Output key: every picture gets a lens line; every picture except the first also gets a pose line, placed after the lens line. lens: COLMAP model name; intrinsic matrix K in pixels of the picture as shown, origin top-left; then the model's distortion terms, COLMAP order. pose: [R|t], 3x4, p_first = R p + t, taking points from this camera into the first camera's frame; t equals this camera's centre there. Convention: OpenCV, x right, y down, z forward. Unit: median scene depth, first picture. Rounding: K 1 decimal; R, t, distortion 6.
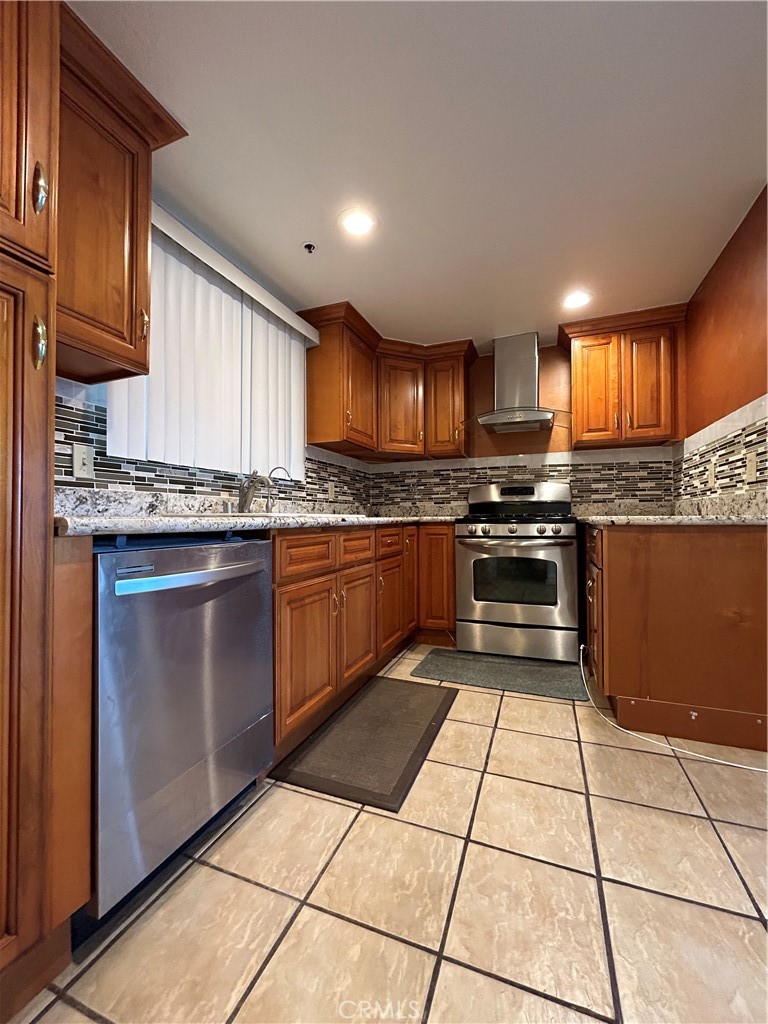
lens RADIAL K [[413.4, 0, 385.0], [0, 413.4, 511.8], [0, 0, 1]] dist [-0.000914, 0.000265]
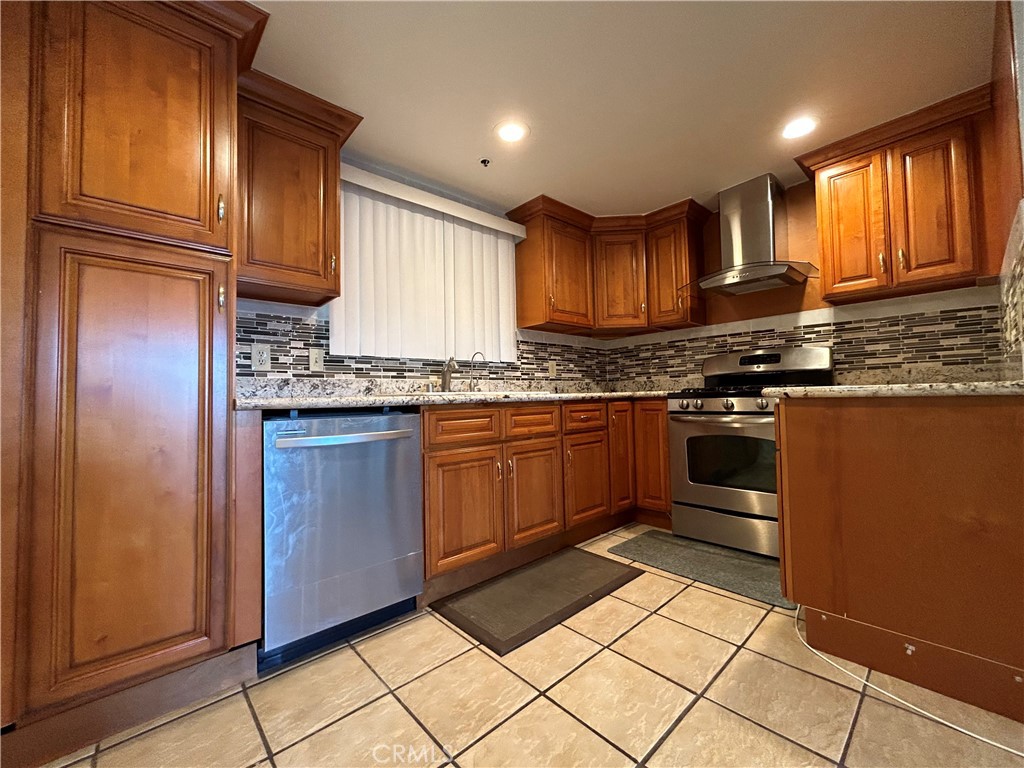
lens RADIAL K [[413.4, 0, 509.3], [0, 413.4, 382.6], [0, 0, 1]] dist [-0.000914, 0.000265]
pose [[0.893778, -0.030639, -0.447462, 0.399001], [0.024274, 0.999506, -0.019954, 0.003668], [0.447852, 0.006973, 0.894080, -0.002459]]
